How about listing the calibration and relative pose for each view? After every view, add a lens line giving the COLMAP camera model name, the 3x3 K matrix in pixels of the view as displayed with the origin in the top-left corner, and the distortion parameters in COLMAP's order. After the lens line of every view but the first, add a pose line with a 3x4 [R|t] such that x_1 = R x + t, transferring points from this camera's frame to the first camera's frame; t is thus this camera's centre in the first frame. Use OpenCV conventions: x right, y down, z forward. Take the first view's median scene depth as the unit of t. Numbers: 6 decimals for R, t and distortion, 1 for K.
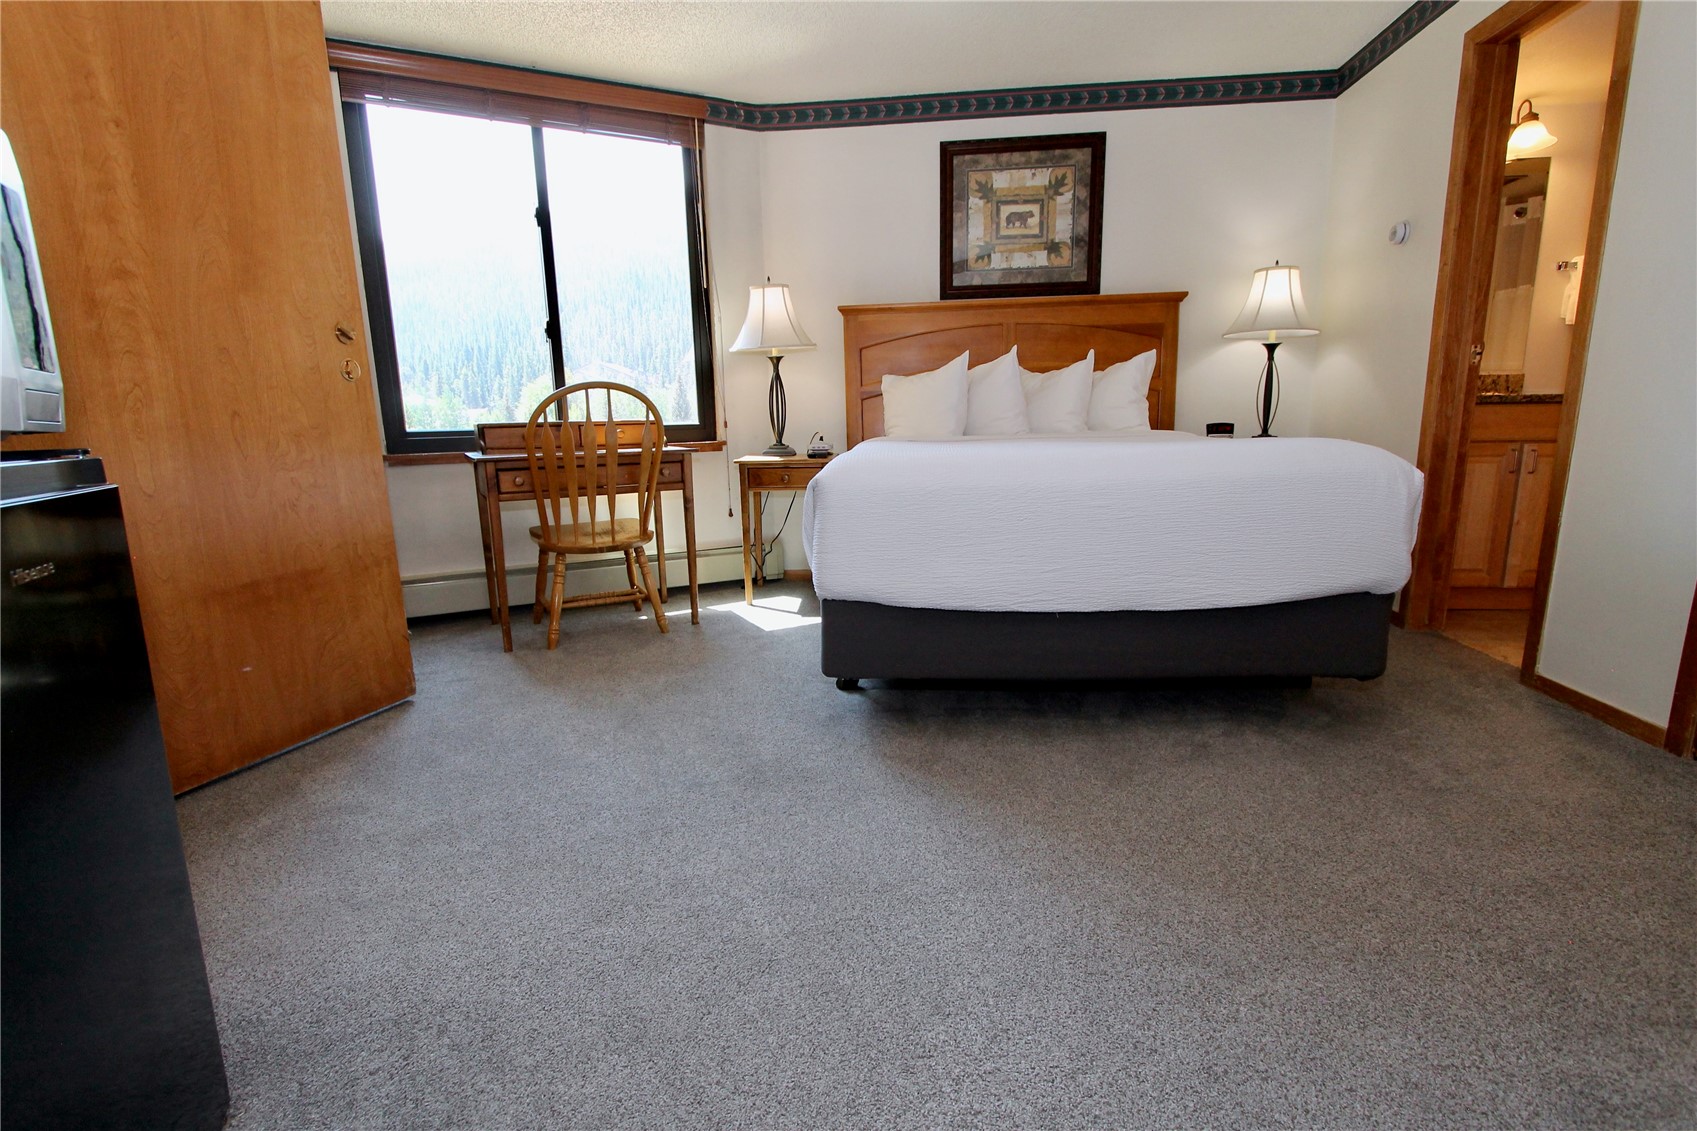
lens RADIAL K [[734.1, 0, 801.8], [0, 734.1, 574.1], [0, 0, 1]] dist [-0.013365, 0.002777]
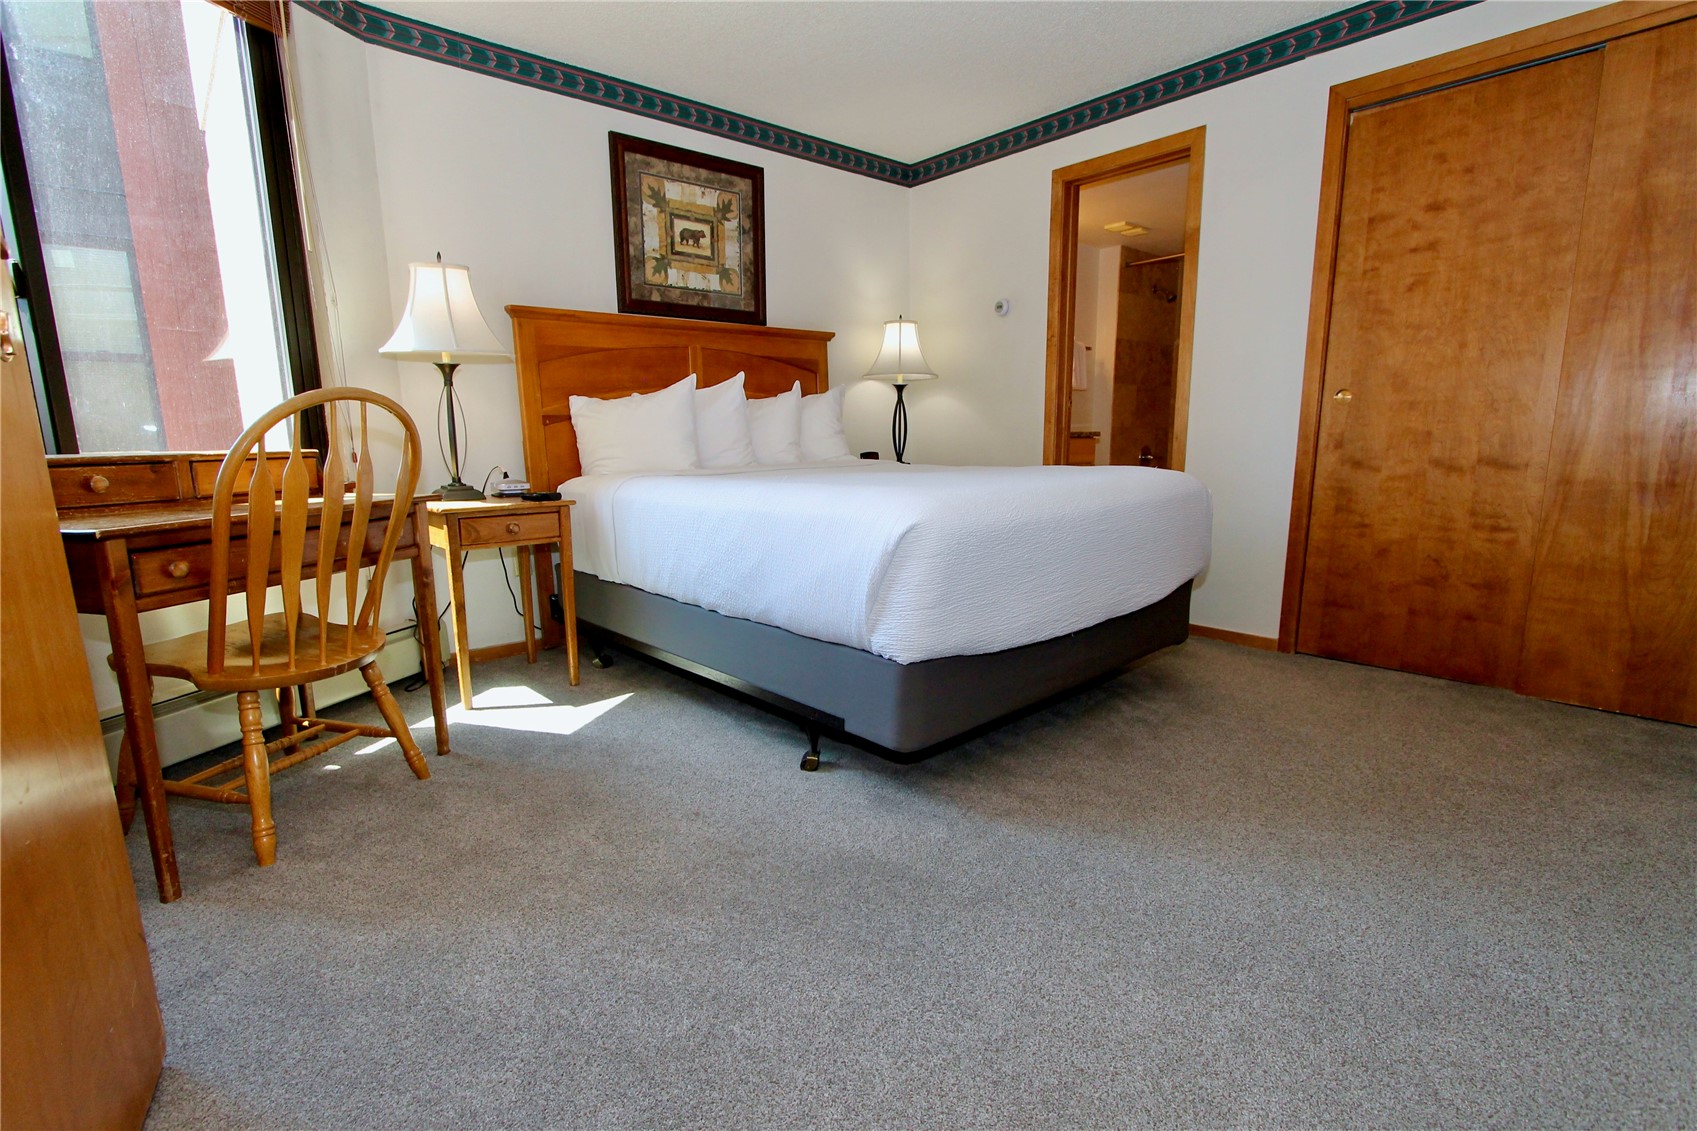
lens RADIAL K [[784.8, 0, 783.0], [0, 784.8, 585.1], [0, 0, 1]] dist [-0.011227, 0.000174]
pose [[0.701218, -0.121652, 0.702492, -0.386575], [0.144768, 0.989103, 0.026780, -0.054846], [-0.698095, 0.082920, 0.711188, 0.245252]]
